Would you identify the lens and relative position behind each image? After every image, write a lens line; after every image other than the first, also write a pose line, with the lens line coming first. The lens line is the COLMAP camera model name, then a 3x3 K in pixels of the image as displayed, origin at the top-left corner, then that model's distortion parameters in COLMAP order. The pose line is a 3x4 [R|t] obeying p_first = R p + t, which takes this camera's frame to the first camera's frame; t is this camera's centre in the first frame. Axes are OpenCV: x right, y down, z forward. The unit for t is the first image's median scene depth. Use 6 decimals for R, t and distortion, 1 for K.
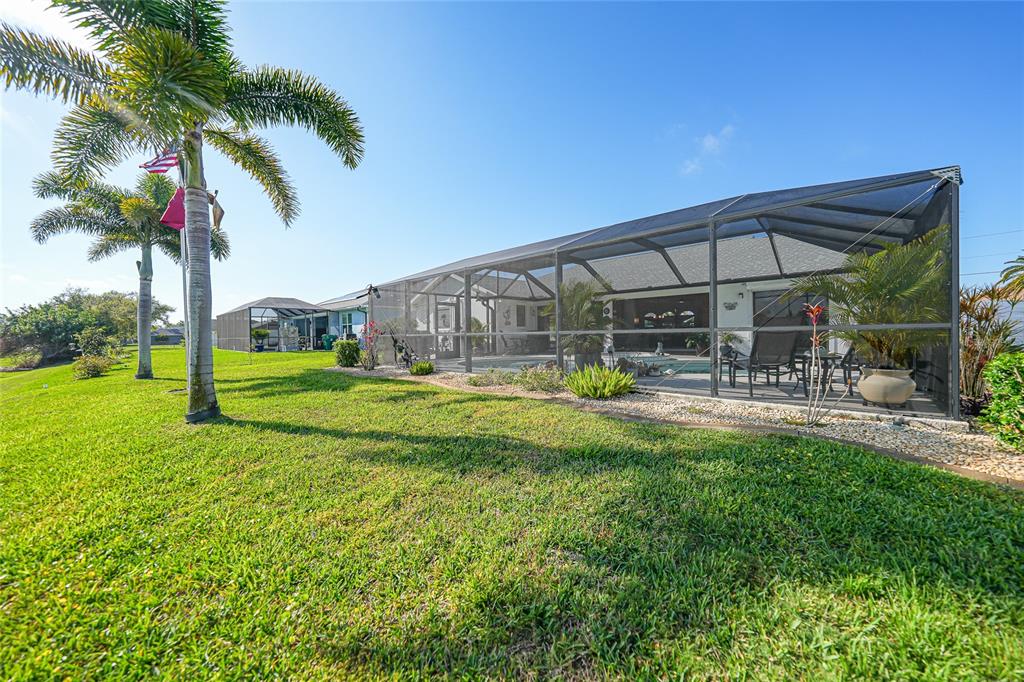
lens RADIAL K [[358.0, 0, 515.6], [0, 358.0, 339.1], [0, 0, 1]] dist [-0.022813, 0.004063]
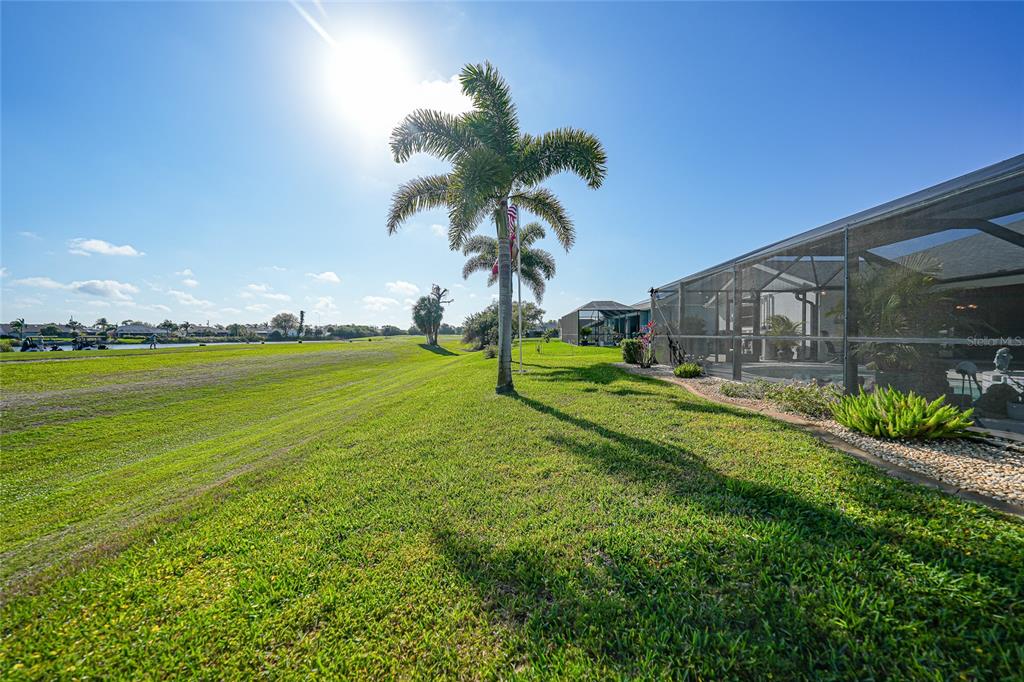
lens RADIAL K [[358.0, 0, 531.8], [0, 358.0, 343.3], [0, 0, 1]] dist [-0.022813, 0.004063]
pose [[0.679702, 0.034499, -0.732677, 0.191788], [-0.019036, 0.999387, 0.029398, -0.016721], [0.733241, -0.006035, 0.679942, 0.030799]]
